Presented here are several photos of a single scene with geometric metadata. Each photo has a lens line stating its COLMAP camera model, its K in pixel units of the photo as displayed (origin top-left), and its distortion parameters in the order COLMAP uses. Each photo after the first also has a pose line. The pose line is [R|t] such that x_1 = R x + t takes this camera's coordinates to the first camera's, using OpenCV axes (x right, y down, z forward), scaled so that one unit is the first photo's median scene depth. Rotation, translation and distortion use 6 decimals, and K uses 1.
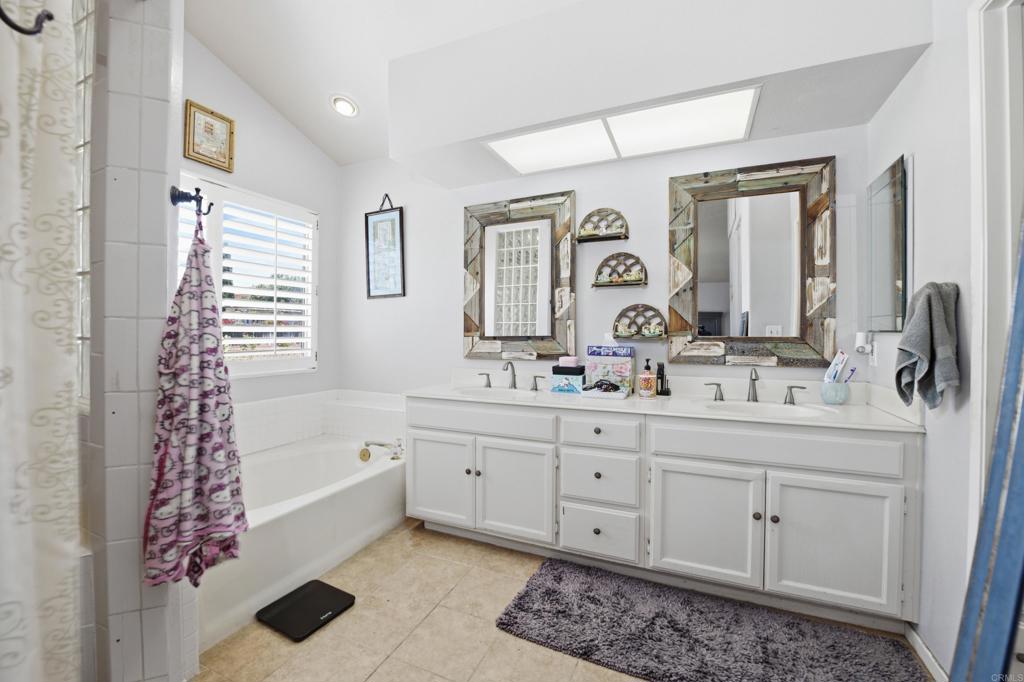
lens RADIAL K [[419.0, 0, 510.4], [0, 419.0, 335.1], [0, 0, 1]] dist [-0.026109, 0.000932]
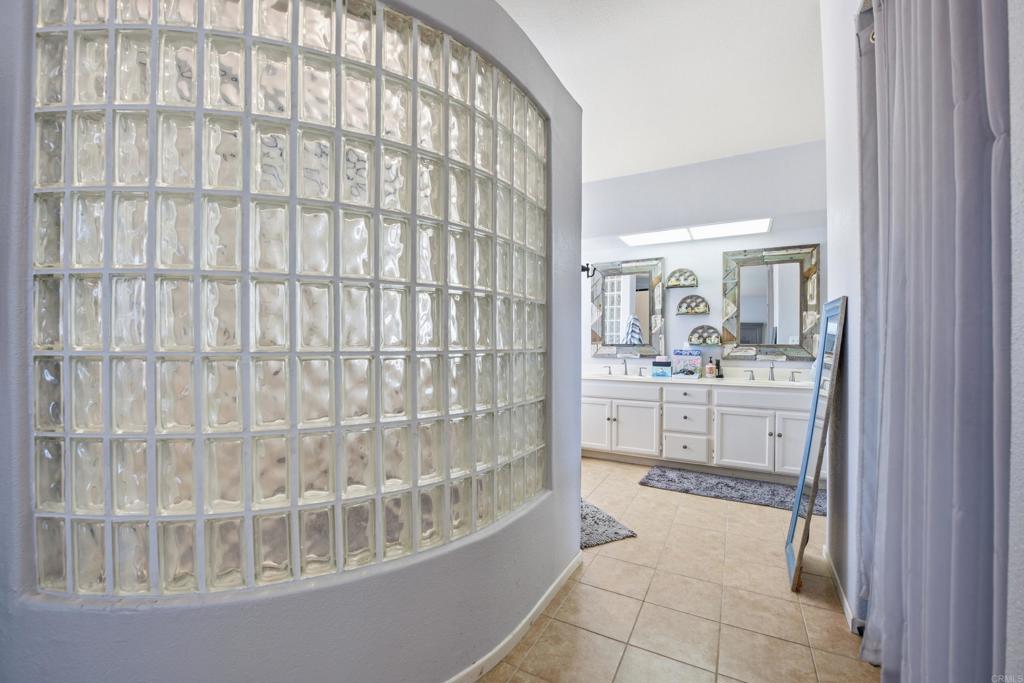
lens RADIAL K [[419.0, 0, 510.4], [0, 419.0, 335.6], [0, 0, 1]] dist [-0.026109, 0.000932]
pose [[0.995403, 0.001415, -0.095760, -0.330614], [-0.003176, 0.999829, -0.018241, 0.001529], [0.095718, 0.018461, 0.995237, -0.799007]]
